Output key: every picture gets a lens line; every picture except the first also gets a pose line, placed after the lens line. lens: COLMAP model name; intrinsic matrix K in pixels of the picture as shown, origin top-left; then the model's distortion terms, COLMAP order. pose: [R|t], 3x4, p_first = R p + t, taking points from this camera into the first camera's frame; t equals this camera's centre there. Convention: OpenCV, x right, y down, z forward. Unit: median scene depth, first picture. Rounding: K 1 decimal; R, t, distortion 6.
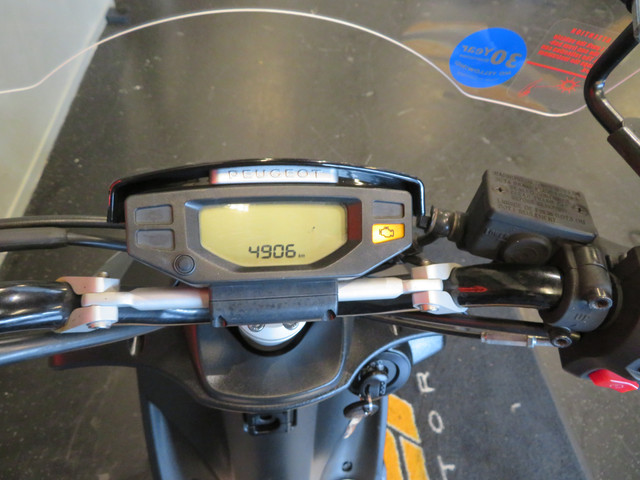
lens RADIAL K [[454.3, 0, 321.2], [0, 454.3, 239.1], [0, 0, 1]] dist [-0.008748, -0.001507]
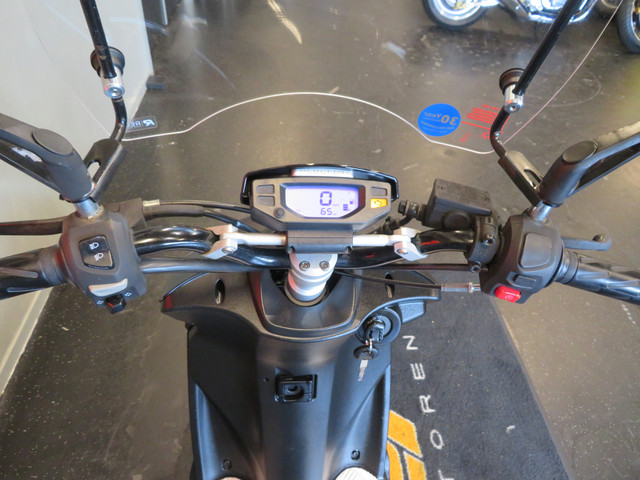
lens RADIAL K [[458.4, 0, 320.0], [0, 458.4, 240.0], [0, 0, 1]] dist [-0.008029, 0.003909]
pose [[0.999581, 0.015907, -0.024169, -0.010363], [-0.018765, 0.992223, -0.123051, 0.070222], [0.022024, 0.123453, 0.992106, -0.172057]]
